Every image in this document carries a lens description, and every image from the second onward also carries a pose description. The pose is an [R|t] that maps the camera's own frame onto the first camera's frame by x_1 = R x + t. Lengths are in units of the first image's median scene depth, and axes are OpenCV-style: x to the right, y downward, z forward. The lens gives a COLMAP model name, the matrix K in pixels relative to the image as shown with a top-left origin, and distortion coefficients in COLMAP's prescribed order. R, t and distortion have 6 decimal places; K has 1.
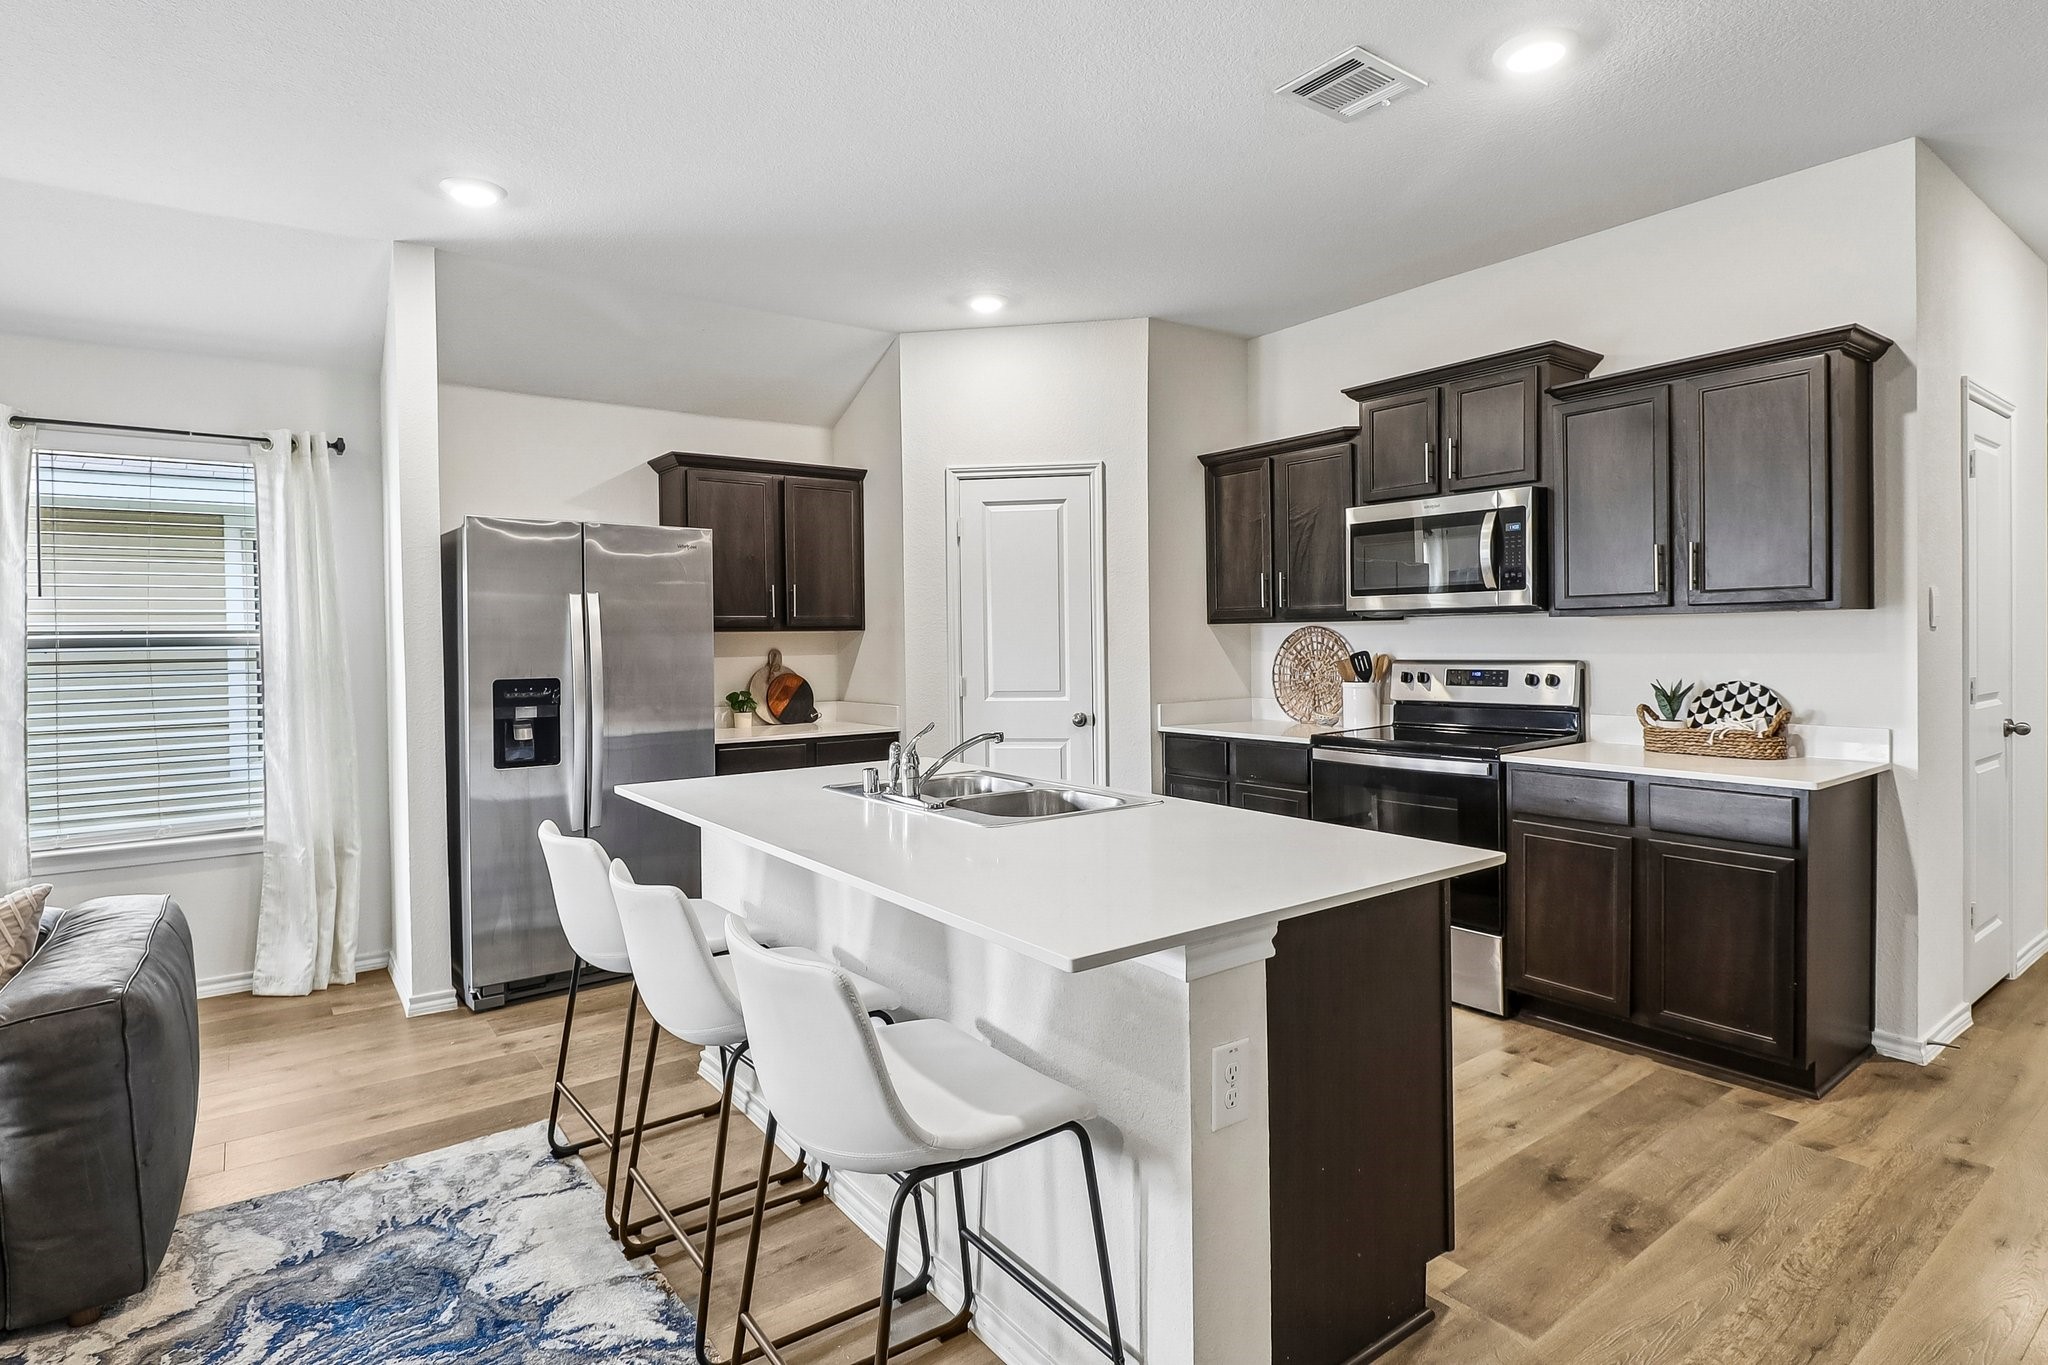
lens RADIAL K [[1039.0, 0, 987.1], [0, 1039.0, 643.6], [0, 0, 1]] dist [0.010578, -0.014777]
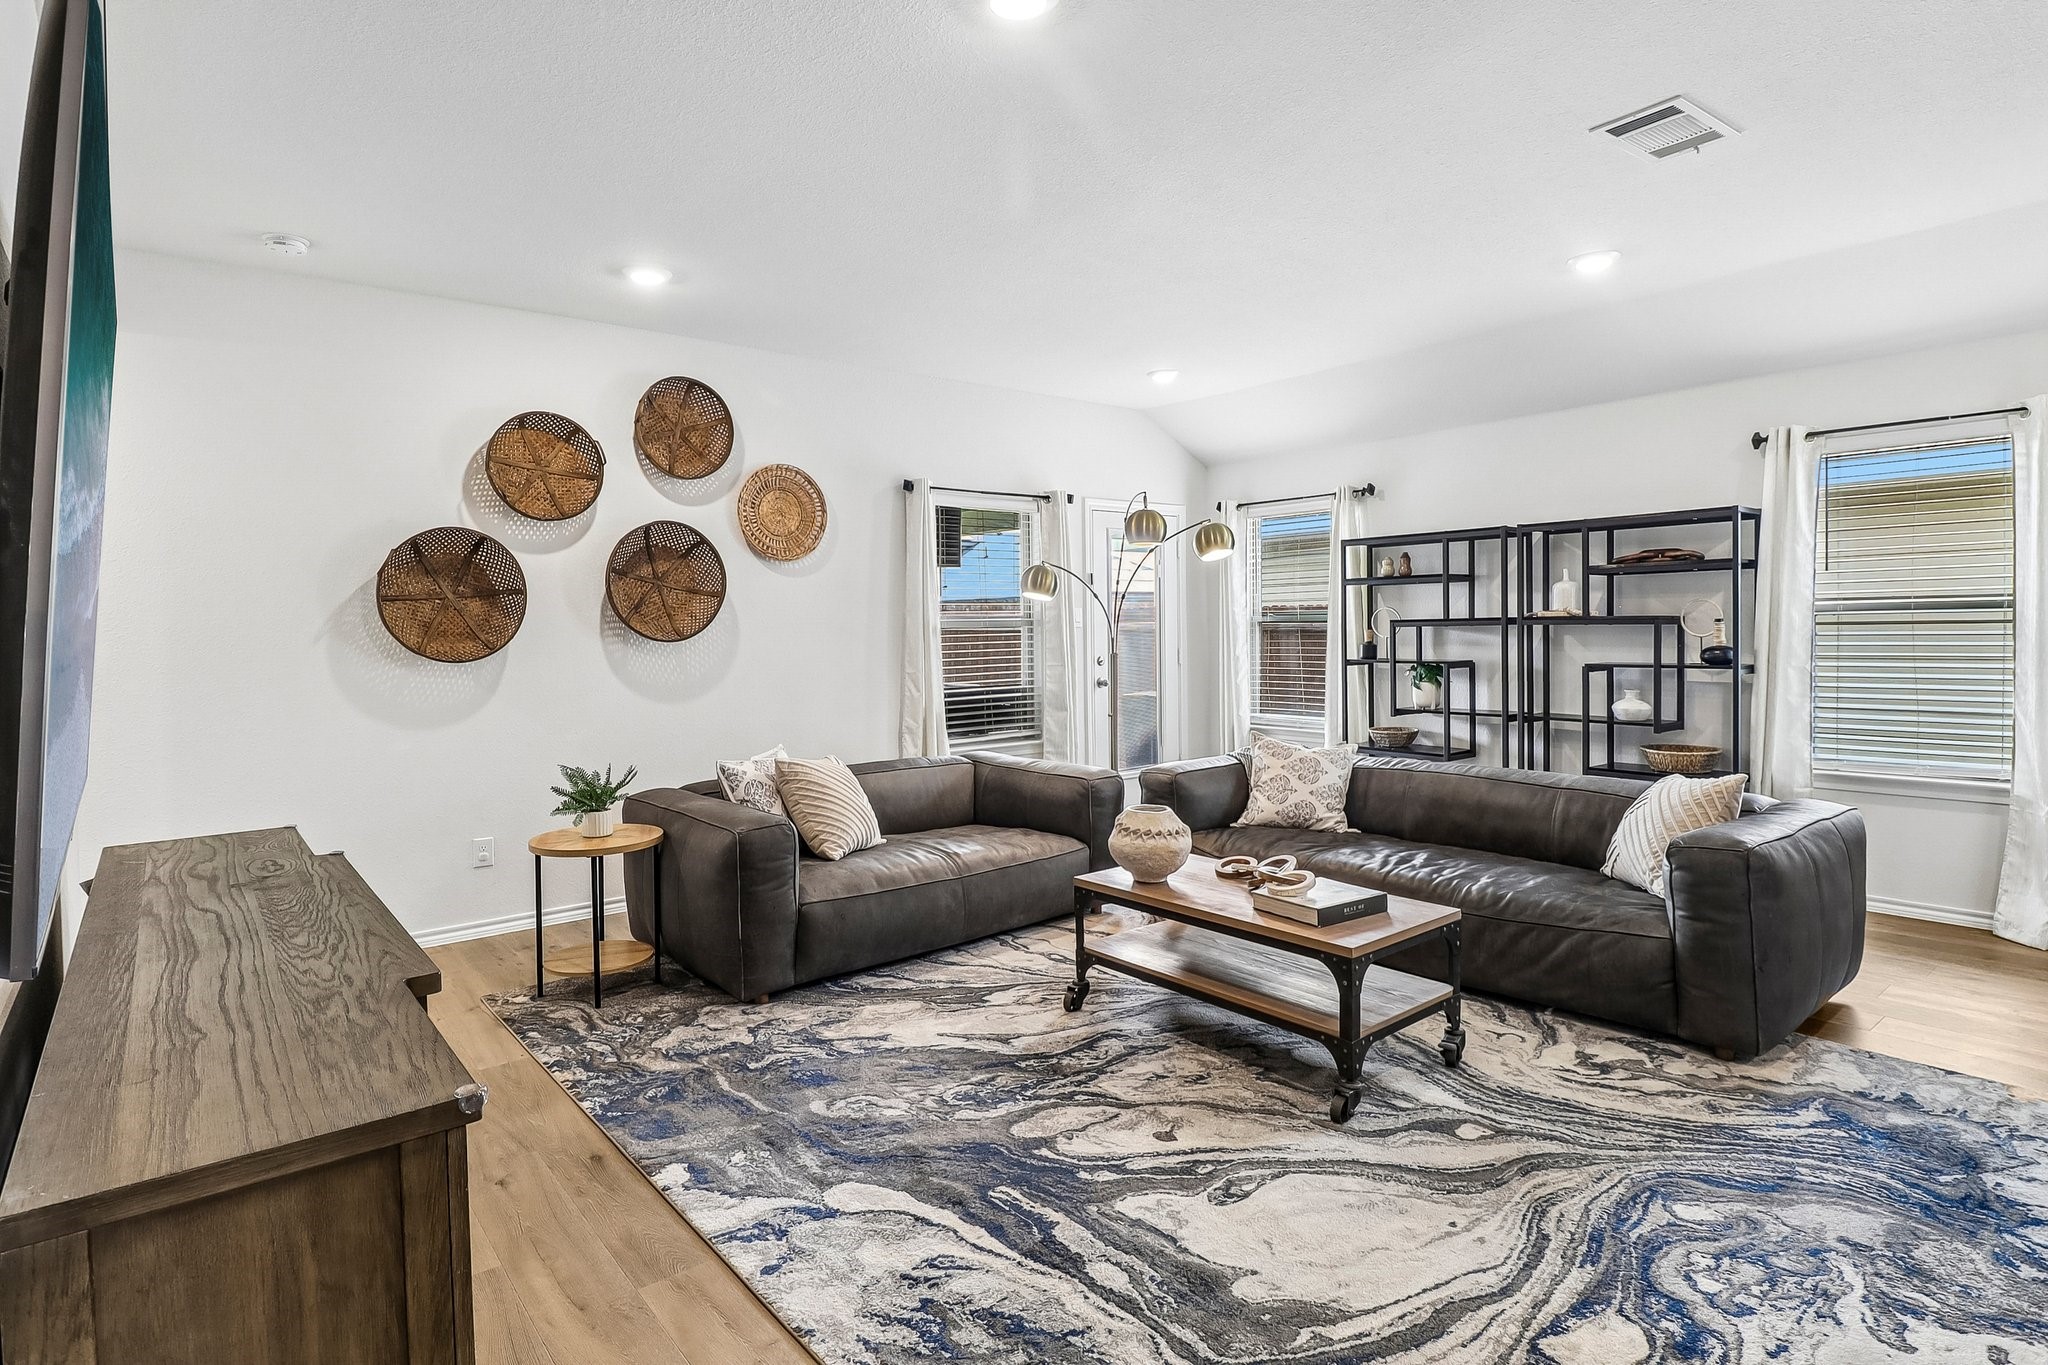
lens RADIAL K [[1052.6, 0, 1037.8], [0, 1052.6, 625.5], [0, 0, 1]] dist [-0.001717, -0.001159]
pose [[0.067899, 0.011653, -0.997624, 0.310696], [0.008408, 0.999890, 0.012252, -0.001854], [0.997657, -0.009220, 0.067793, -0.053943]]
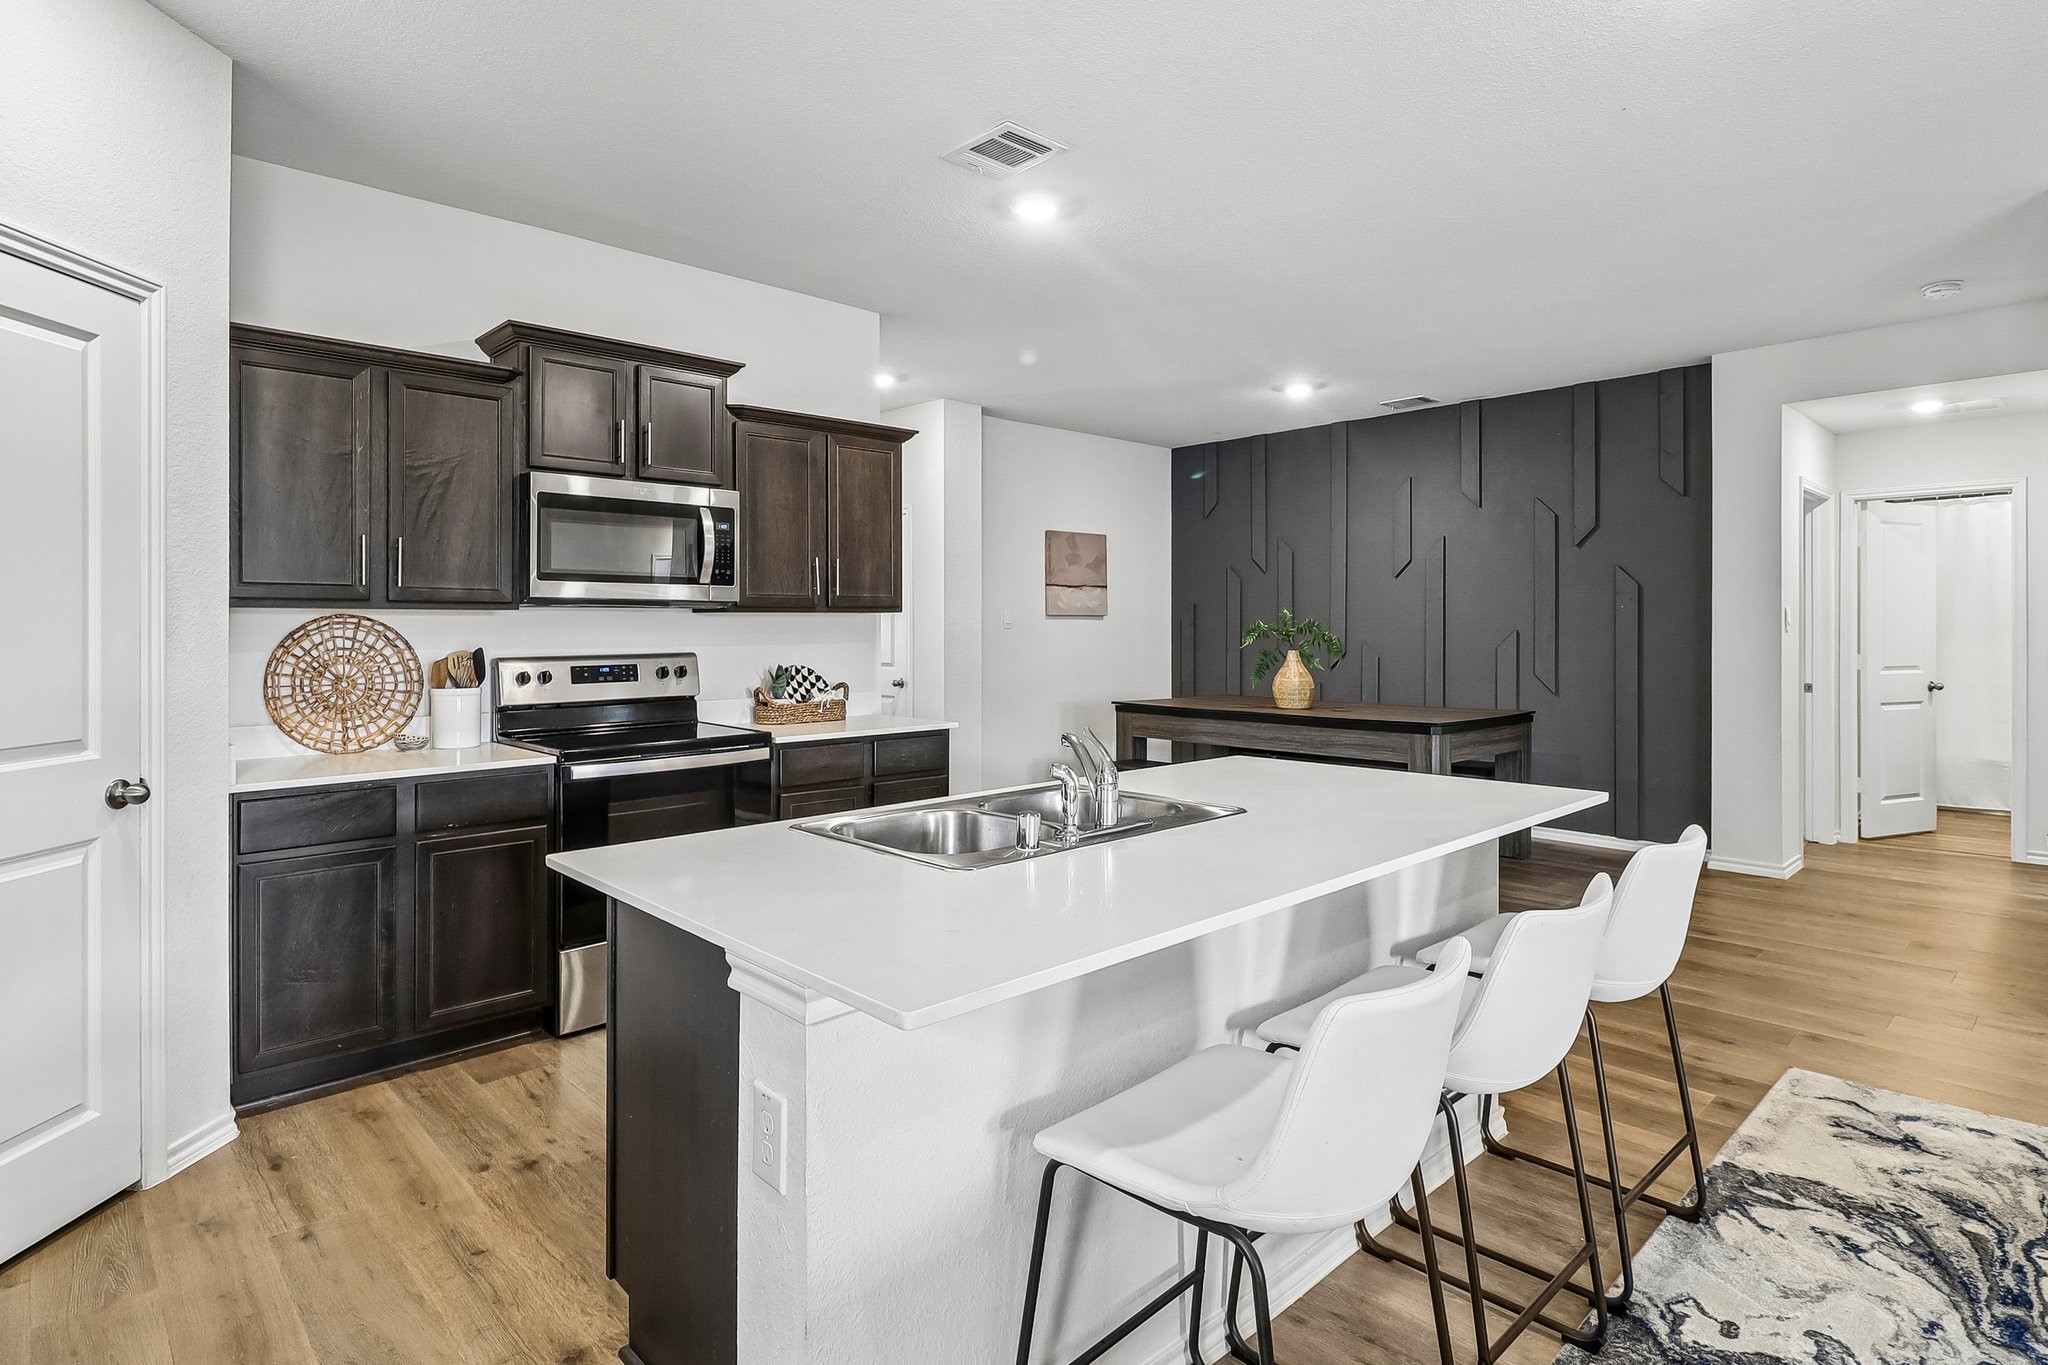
lens RADIAL K [[1052.6, 0, 1037.8], [0, 1052.6, 625.5], [0, 0, 1]] dist [-0.001717, -0.001159]
pose [[-0.144003, 0.016657, 0.989437, -0.562489], [0.012717, 0.999807, -0.014981, 0.008656], [-0.989495, 0.010426, -0.144187, 0.785573]]
